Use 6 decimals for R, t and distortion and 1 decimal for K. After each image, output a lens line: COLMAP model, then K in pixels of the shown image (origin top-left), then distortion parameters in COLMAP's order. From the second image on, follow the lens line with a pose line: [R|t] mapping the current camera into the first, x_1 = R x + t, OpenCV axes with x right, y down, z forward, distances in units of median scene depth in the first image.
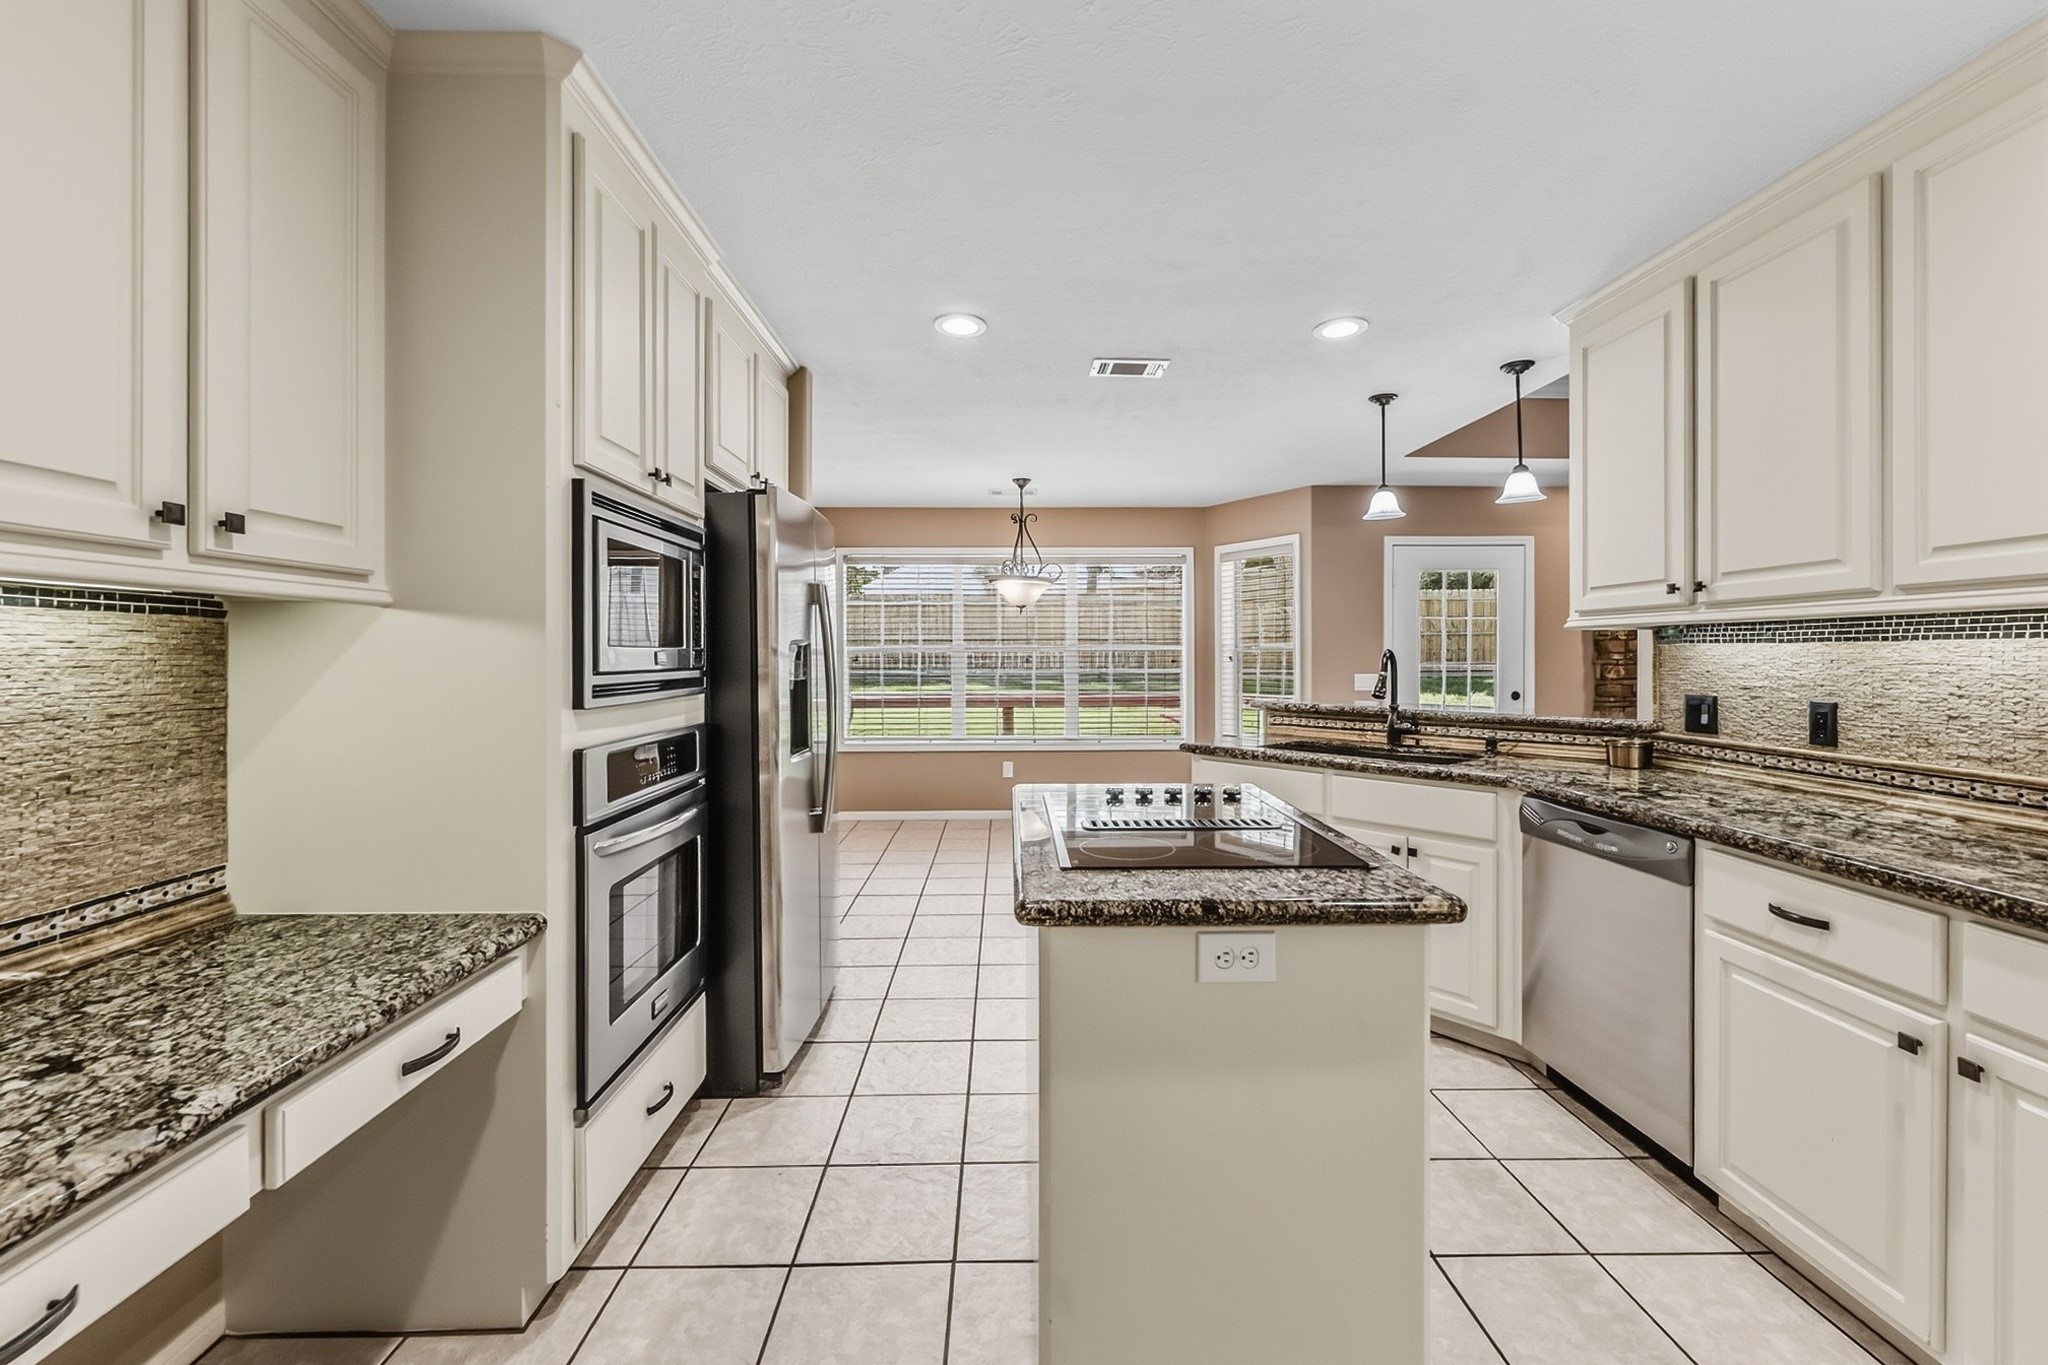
lens RADIAL K [[830.4, 0, 1024.5], [0, 830.4, 657.1], [0, 0, 1]] dist [0.000749, 0.000053]
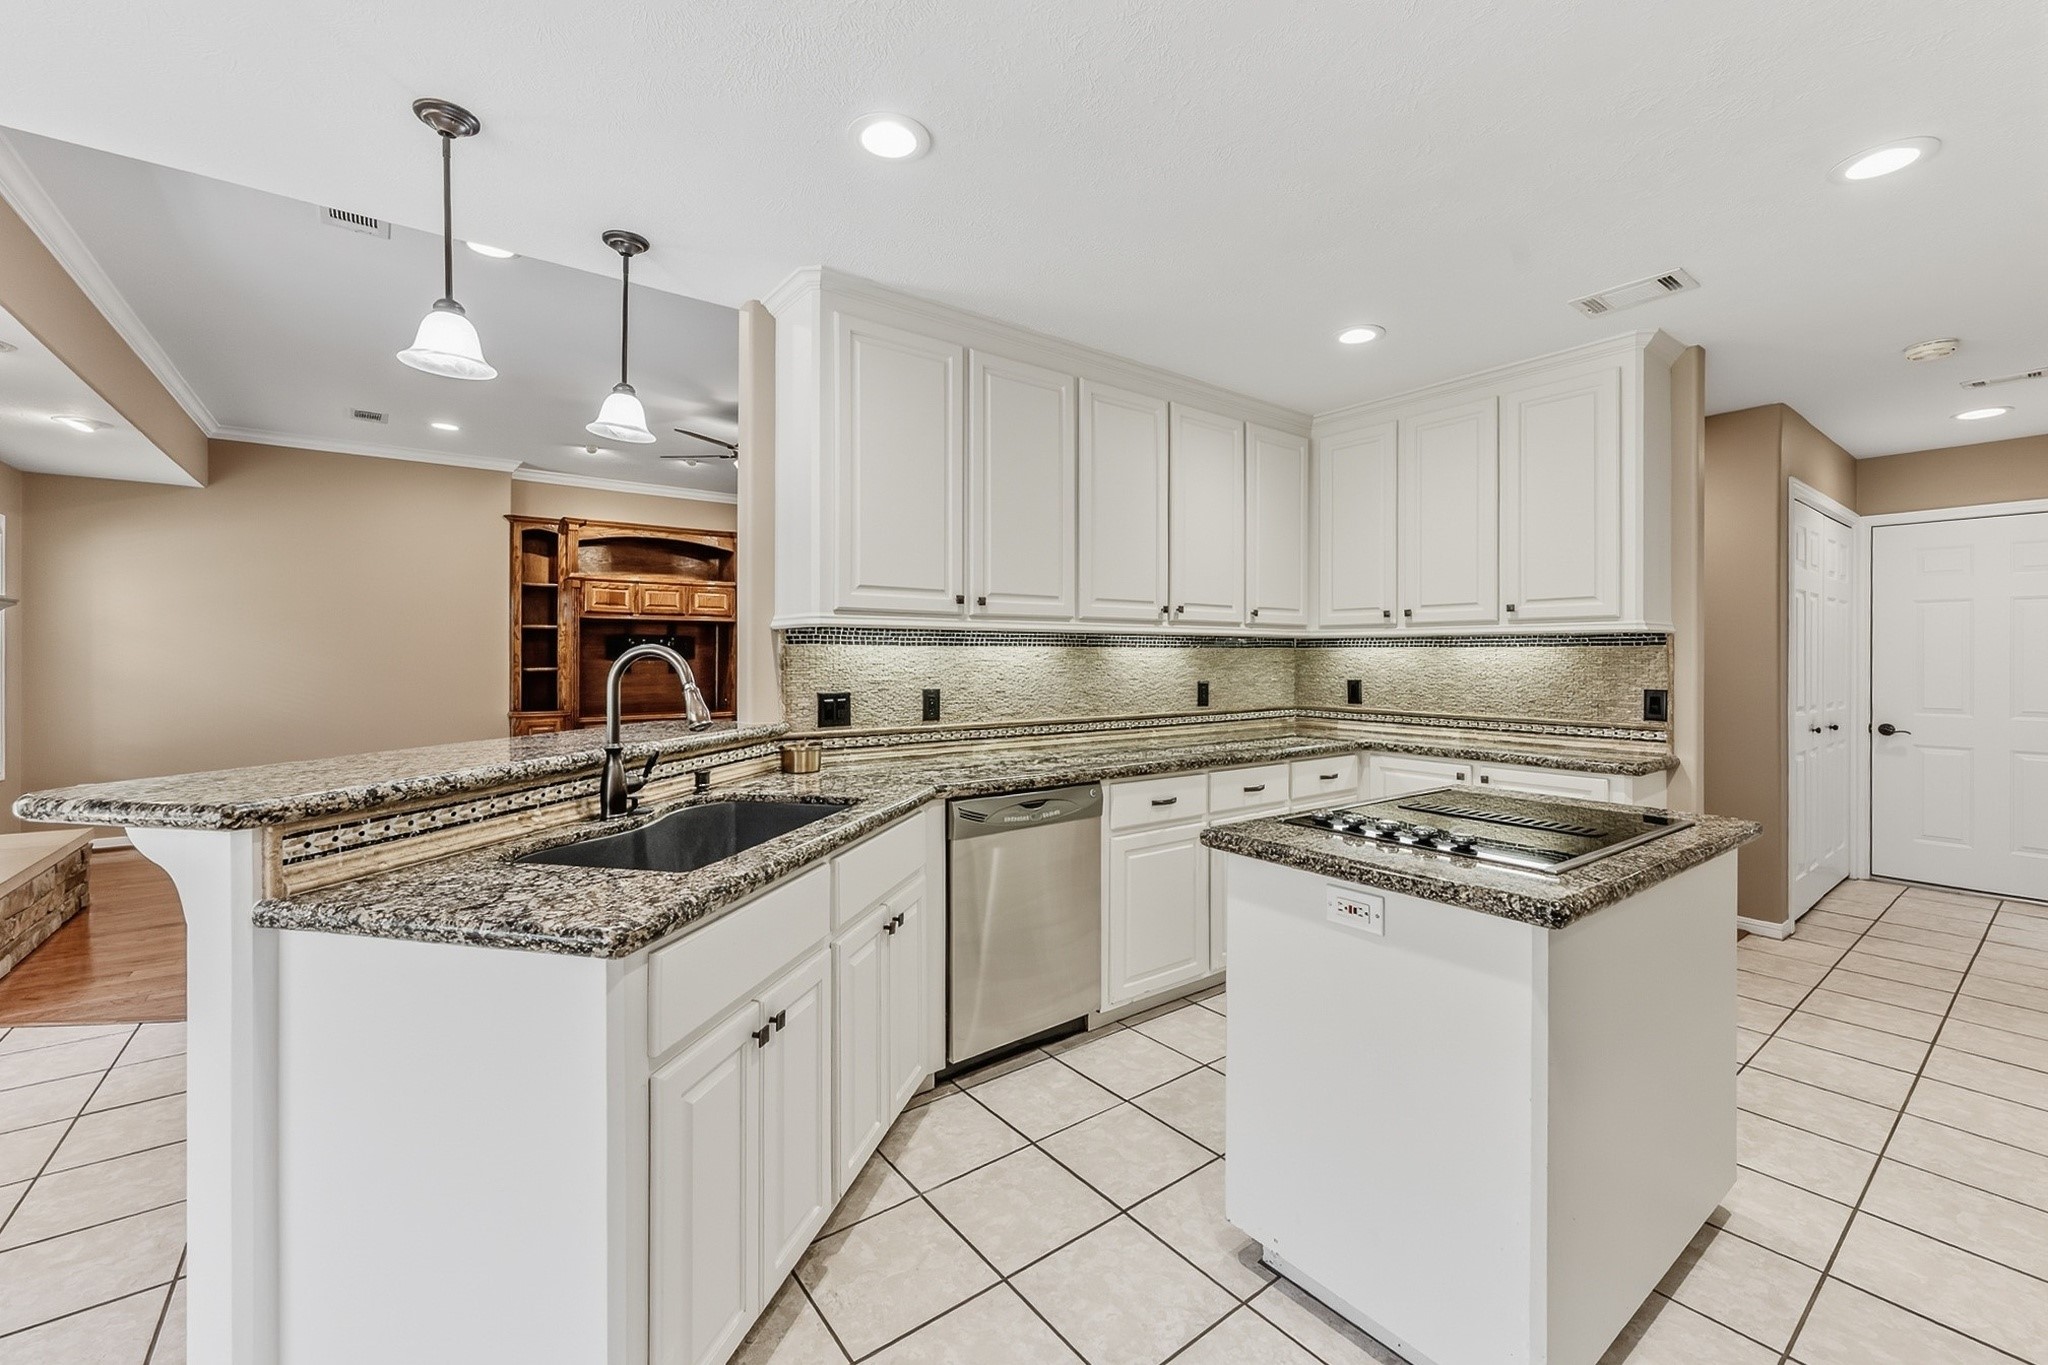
lens RADIAL K [[830.4, 0, 1024.5], [0, 830.4, 657.1], [0, 0, 1]] dist [0.000749, 0.000053]
pose [[-0.588685, -0.002662, 0.808358, -0.251112], [-0.000042, 0.999995, 0.003263, -0.003873], [-0.808363, 0.001887, -0.588682, 1.702515]]
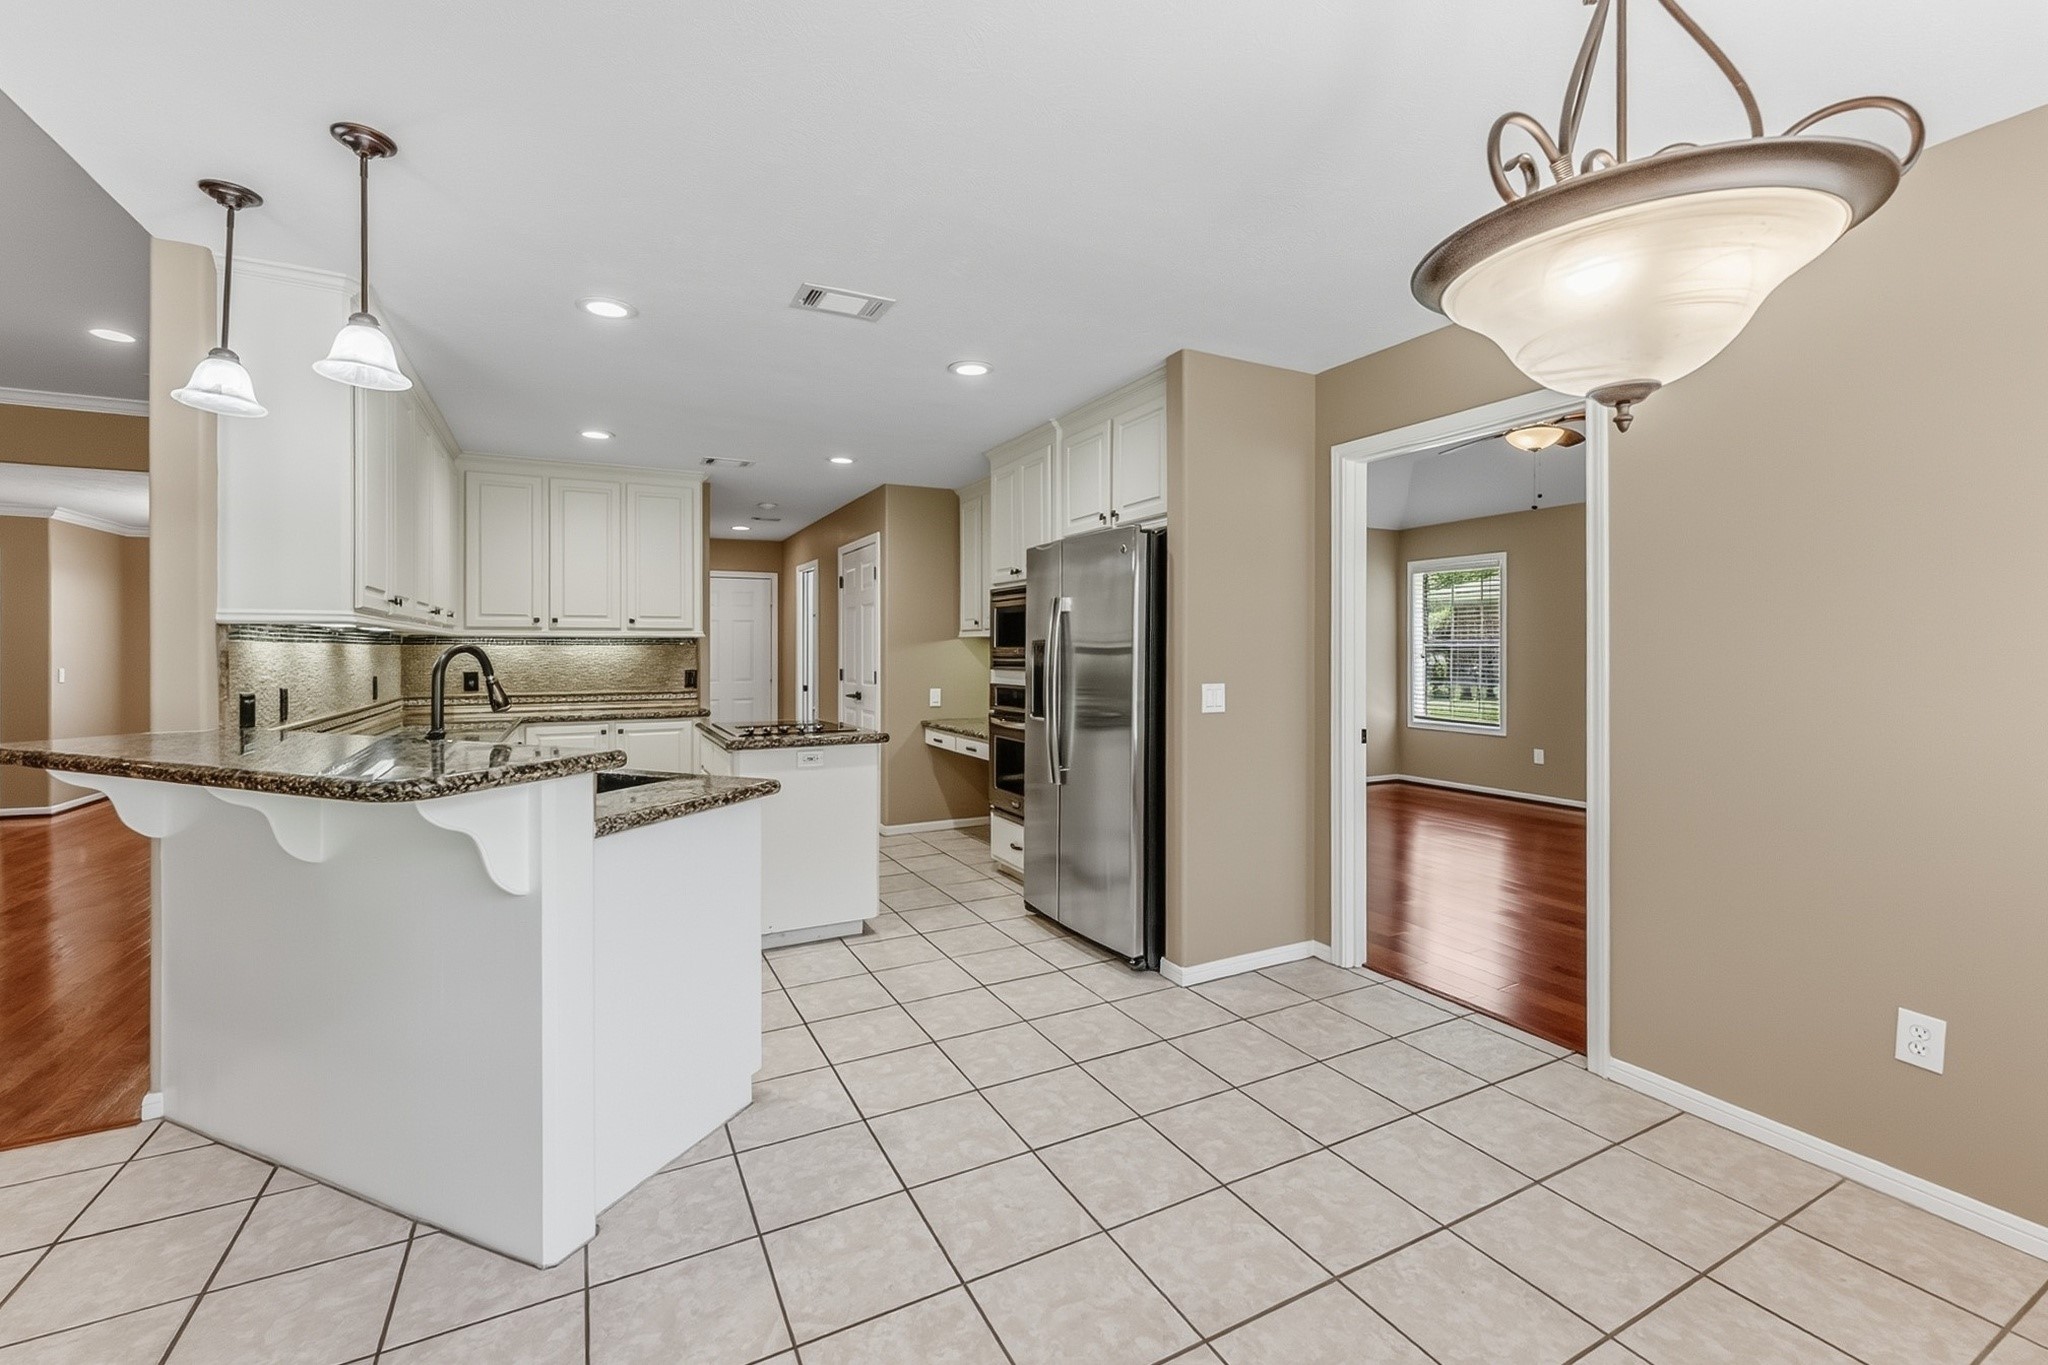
lens RADIAL K [[837.8, 0, 1019.9], [0, 837.8, 654.7], [0, 0, 1]] dist [0.001362, 0.000200]
pose [[-0.897644, 0.003323, -0.440709, 0.494549], [0.000404, 0.999977, 0.006717, -0.006691], [0.440721, 0.005851, -0.897625, 2.716956]]
